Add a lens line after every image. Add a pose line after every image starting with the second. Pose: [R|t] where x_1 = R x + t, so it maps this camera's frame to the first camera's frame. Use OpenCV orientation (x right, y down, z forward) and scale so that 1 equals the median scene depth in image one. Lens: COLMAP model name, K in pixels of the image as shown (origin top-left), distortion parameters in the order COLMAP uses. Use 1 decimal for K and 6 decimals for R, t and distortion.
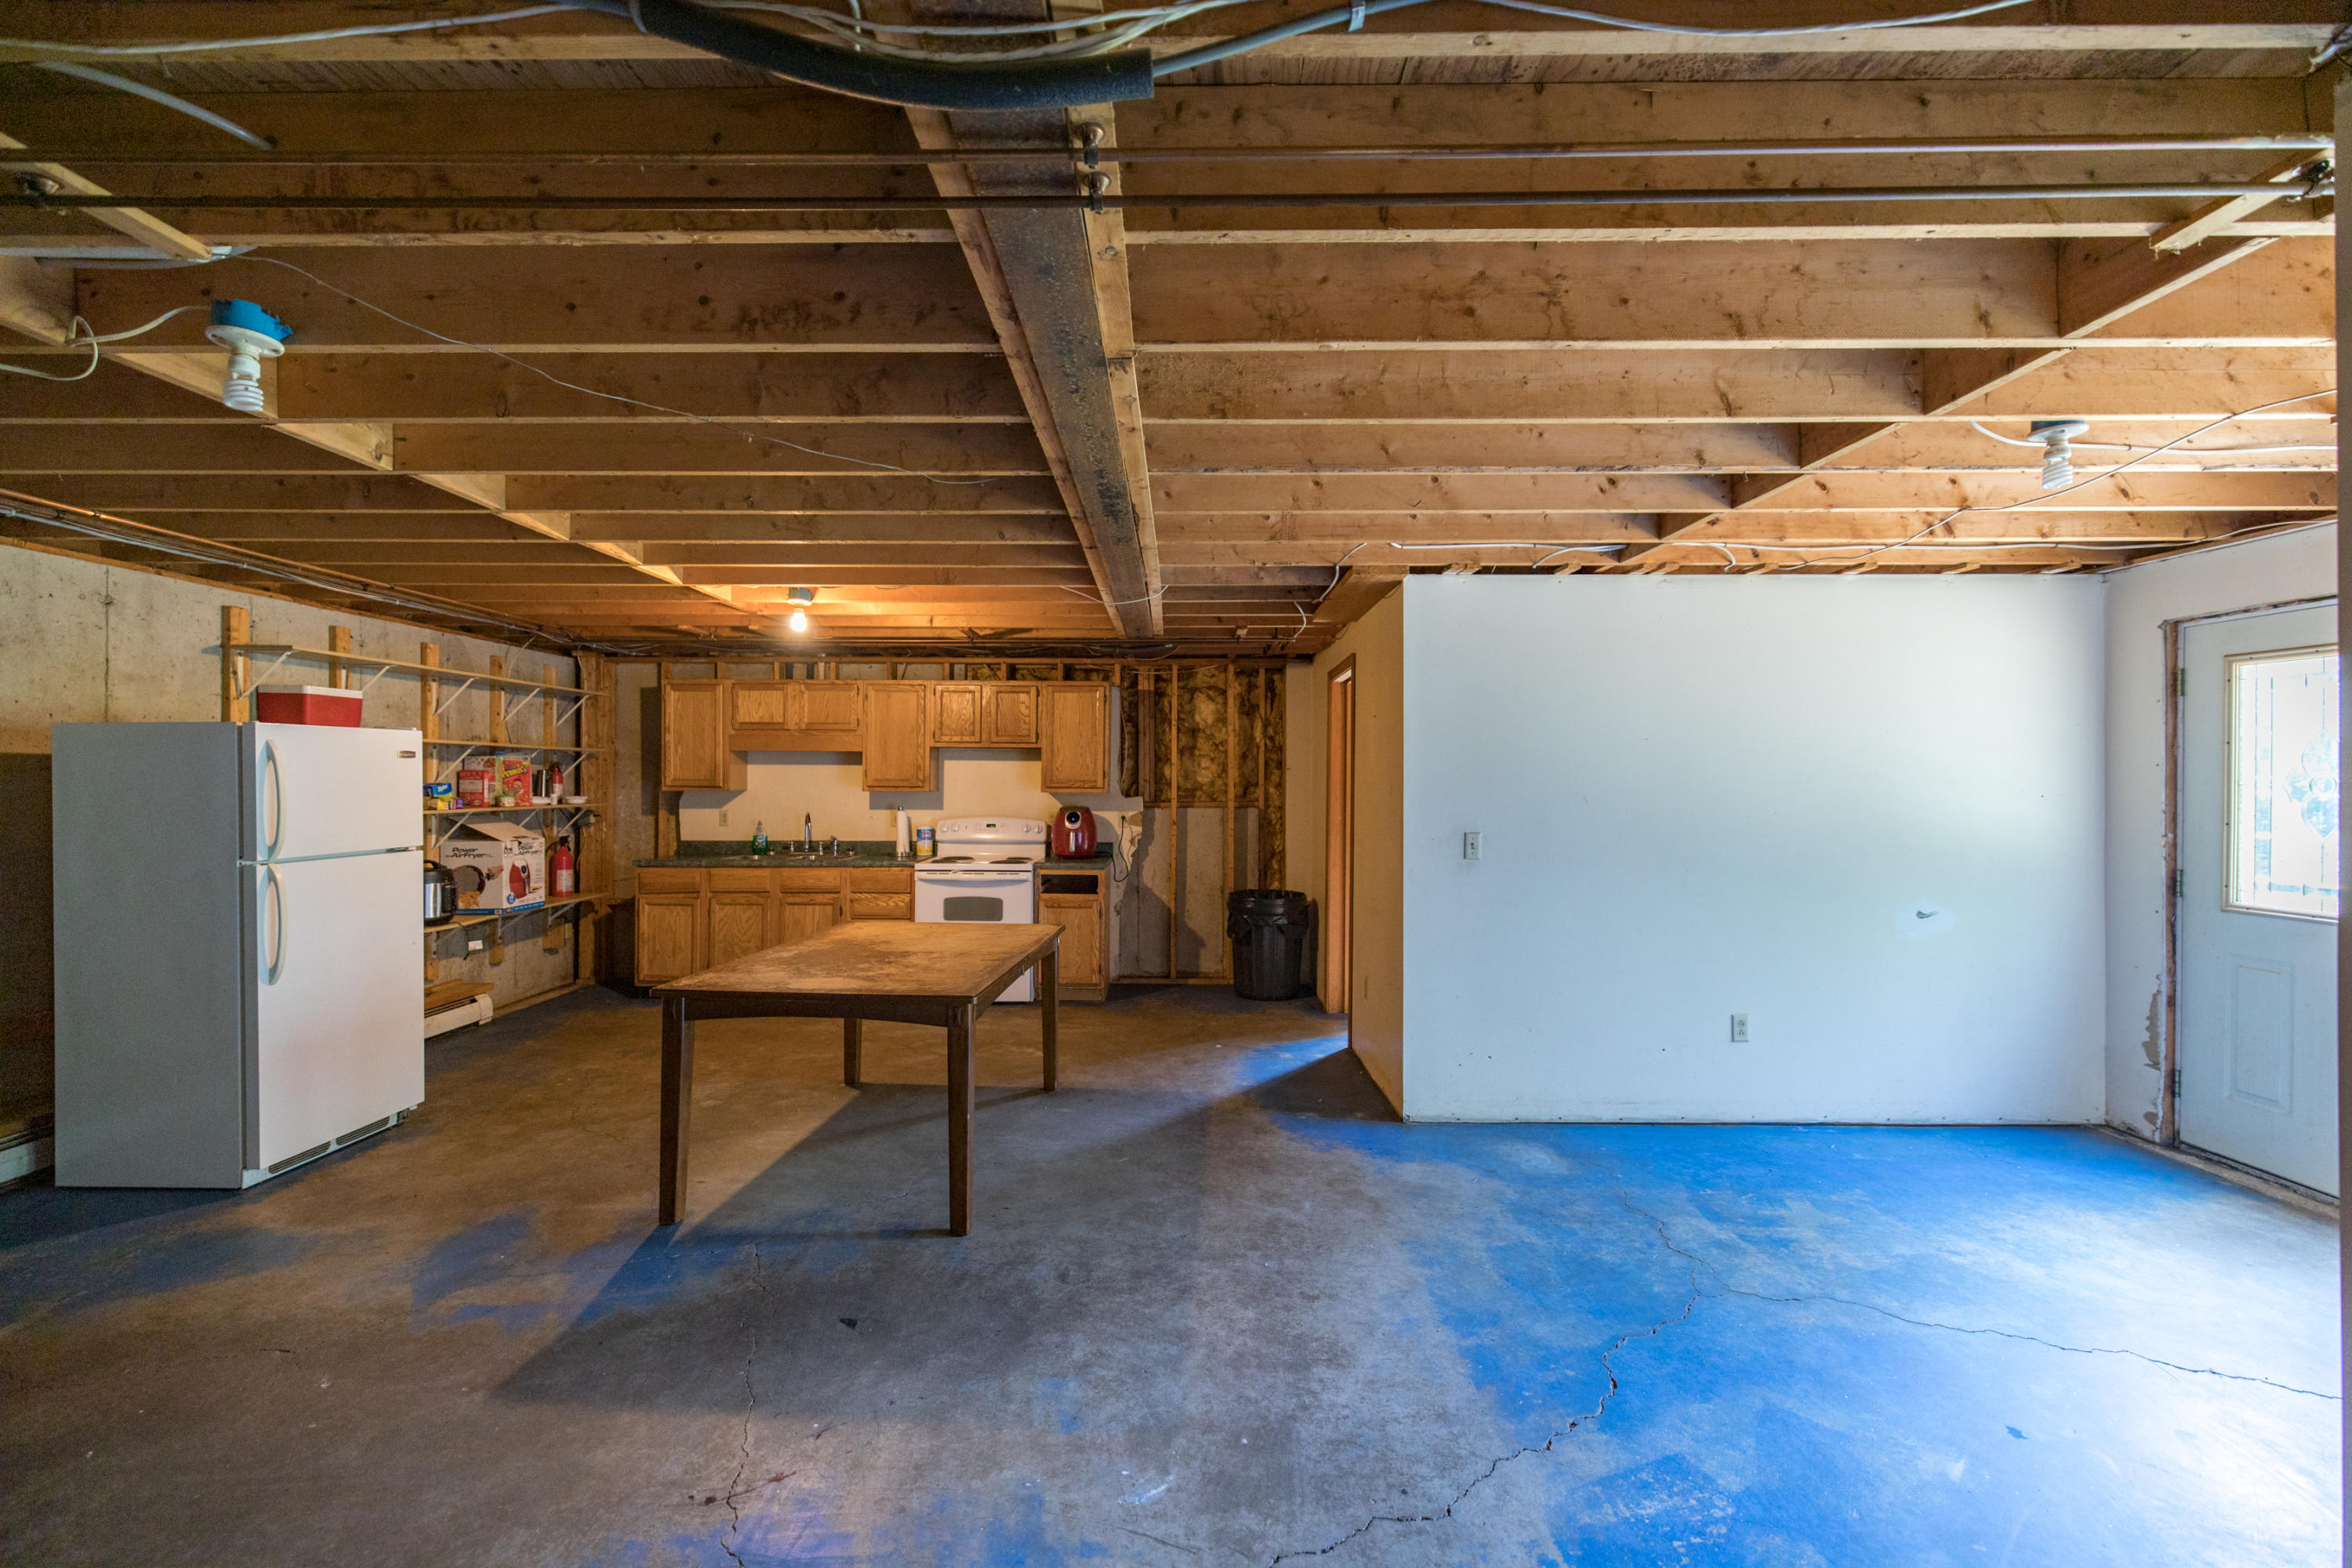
lens RADIAL K [[1024.1, 0, 1174.1], [0, 1024.1, 785.5], [0, 0, 1]] dist [-0.000306, 0.000033]
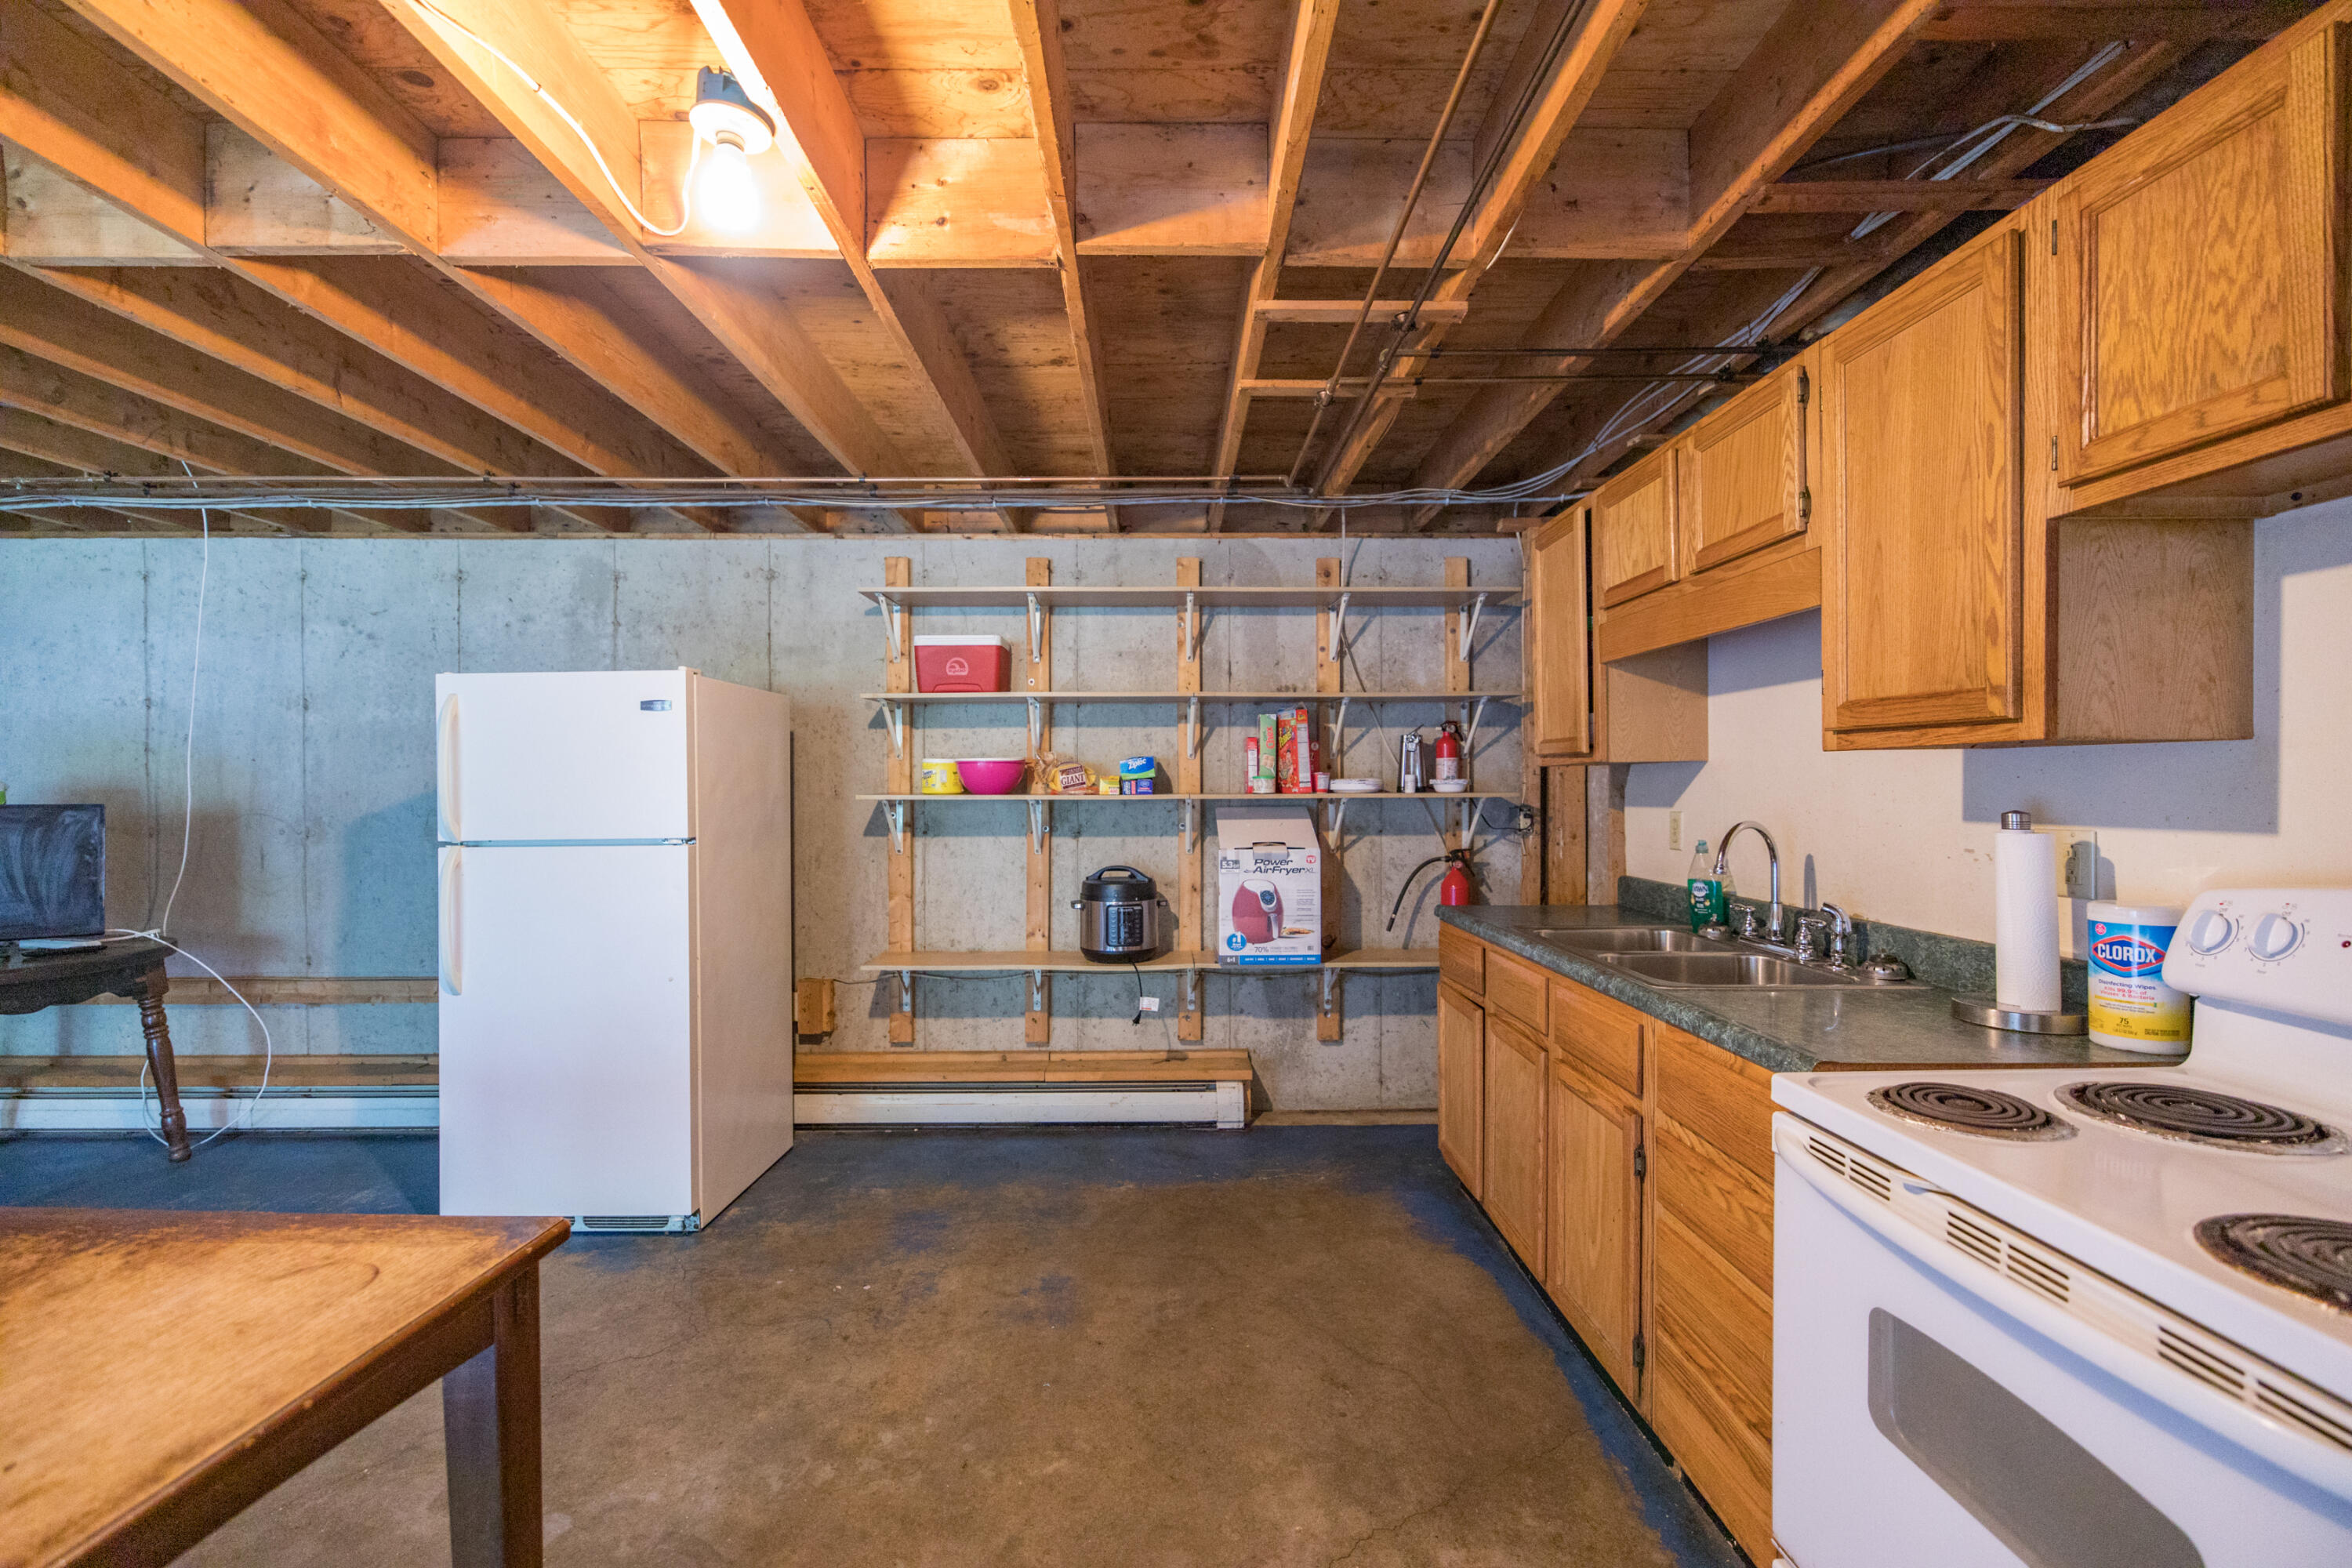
lens RADIAL K [[1024.1, 0, 1173.7], [0, 1024.1, 787.9], [0, 0, 1]] dist [-0.000306, 0.000033]
pose [[0.015387, 0.008257, -0.999848, -0.031809], [0.002554, 0.999962, 0.008297, 0.012511], [0.999878, -0.002681, 0.015365, 0.955686]]
